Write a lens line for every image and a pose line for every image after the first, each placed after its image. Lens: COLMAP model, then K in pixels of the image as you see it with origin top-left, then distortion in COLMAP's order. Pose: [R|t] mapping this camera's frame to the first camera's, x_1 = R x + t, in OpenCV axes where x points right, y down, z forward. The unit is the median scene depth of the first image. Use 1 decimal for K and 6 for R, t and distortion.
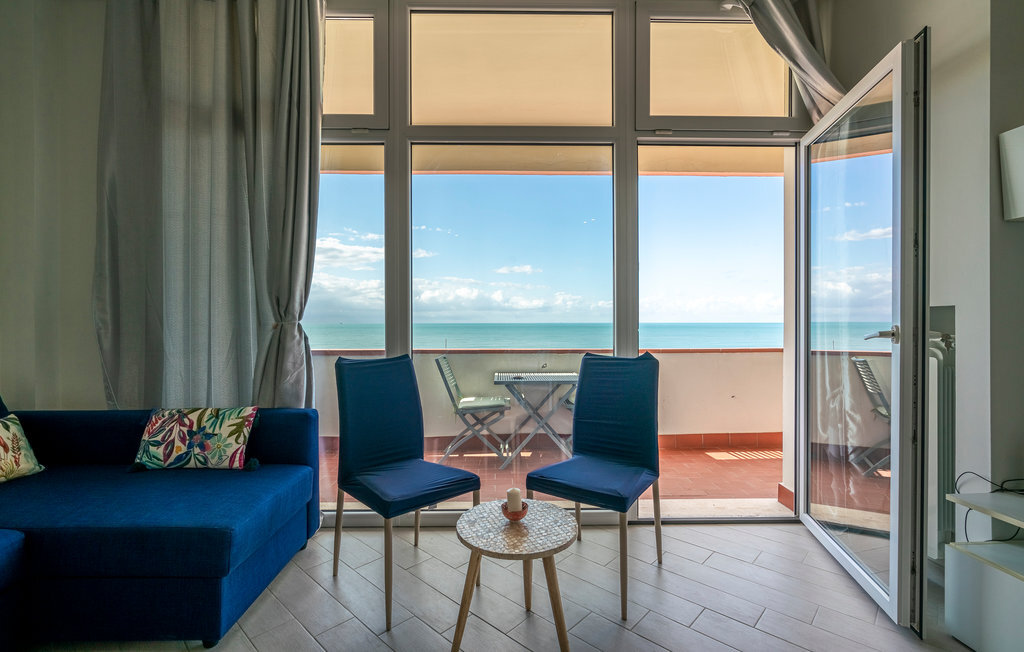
lens RADIAL K [[460.0, 0, 505.6], [0, 460.0, 324.5], [0, 0, 1]] dist [-0.003685, 0.002617]
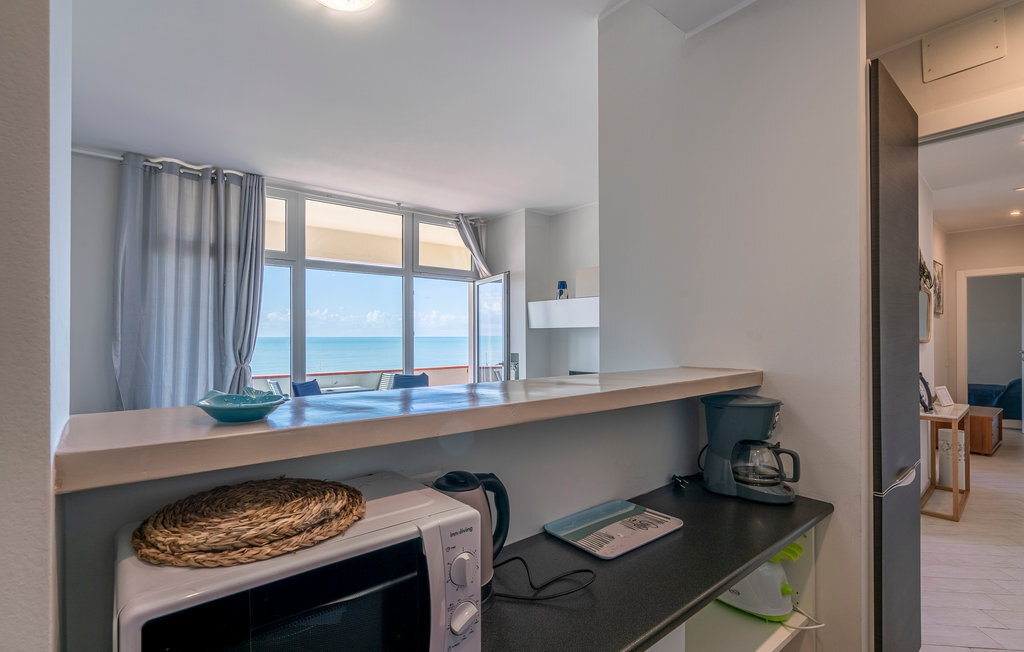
lens RADIAL K [[460.0, 0, 503.1], [0, 460.0, 334.1], [0, 0, 1]] dist [-0.003685, 0.002617]
pose [[0.789365, 0.002746, 0.613918, -0.876667], [0.003385, 0.999955, -0.008825, -0.122896], [-0.613915, 0.009044, 0.789320, -1.200933]]
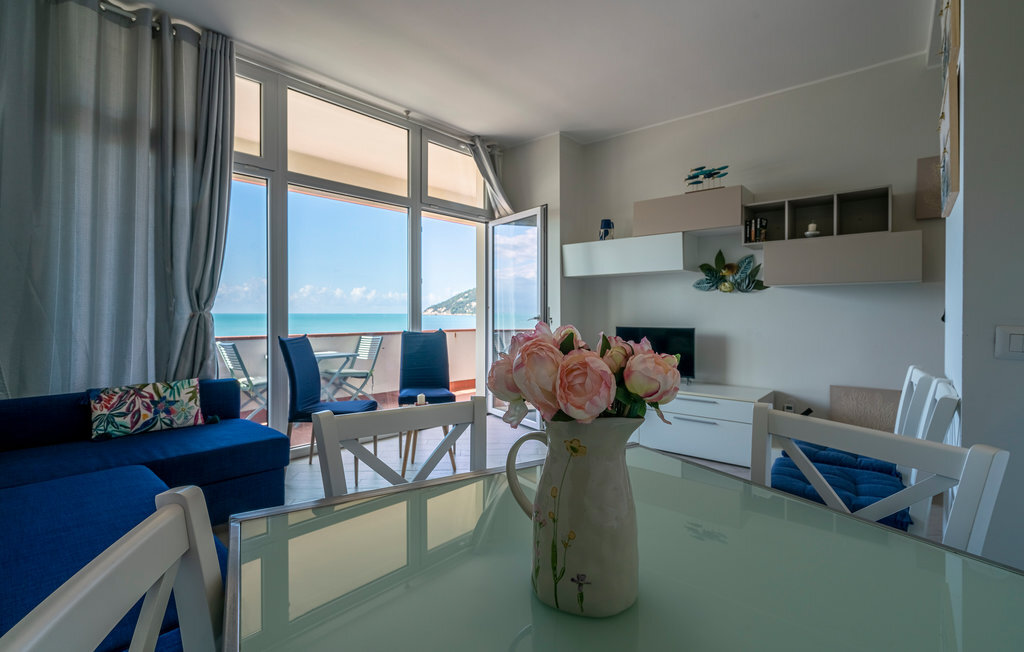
lens RADIAL K [[460.0, 0, 508.9], [0, 460.0, 316.8], [0, 0, 1]] dist [-0.003685, 0.002617]
pose [[0.685295, -0.003366, 0.728258, -0.914201], [0.001543, 0.999994, 0.003169, 0.005056], [-0.728264, -0.001048, 0.685296, -0.522954]]
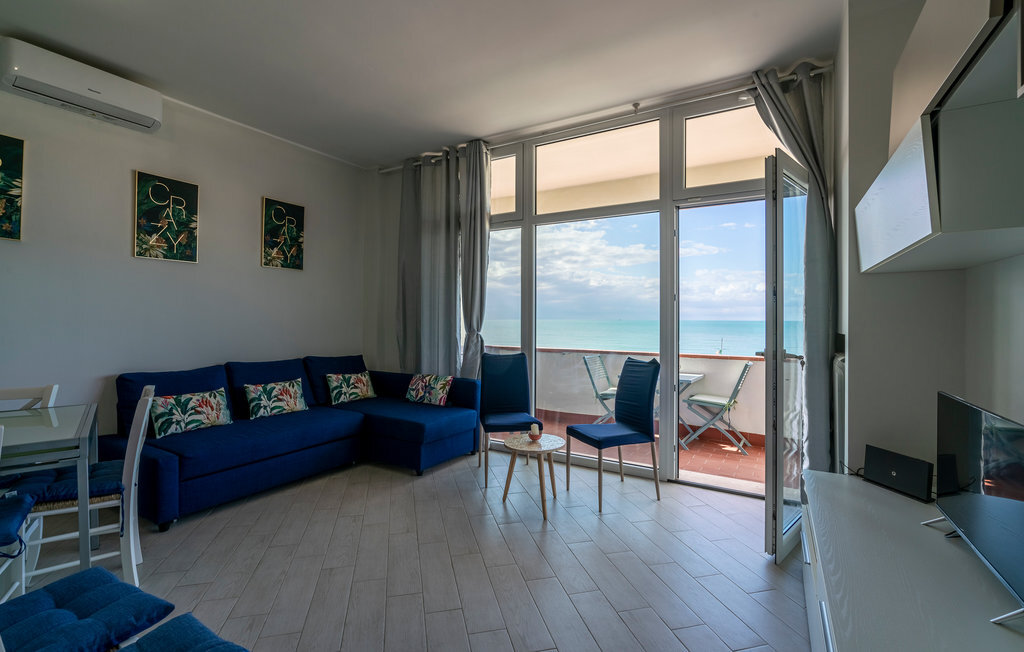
lens RADIAL K [[460.0, 0, 522.1], [0, 460.0, 317.8], [0, 0, 1]] dist [-0.003685, 0.002617]
pose [[0.848740, 0.005240, -0.528785, 0.760726], [-0.009441, 0.999942, -0.005244, -0.062787], [0.528727, 0.009443, 0.848740, -0.518415]]
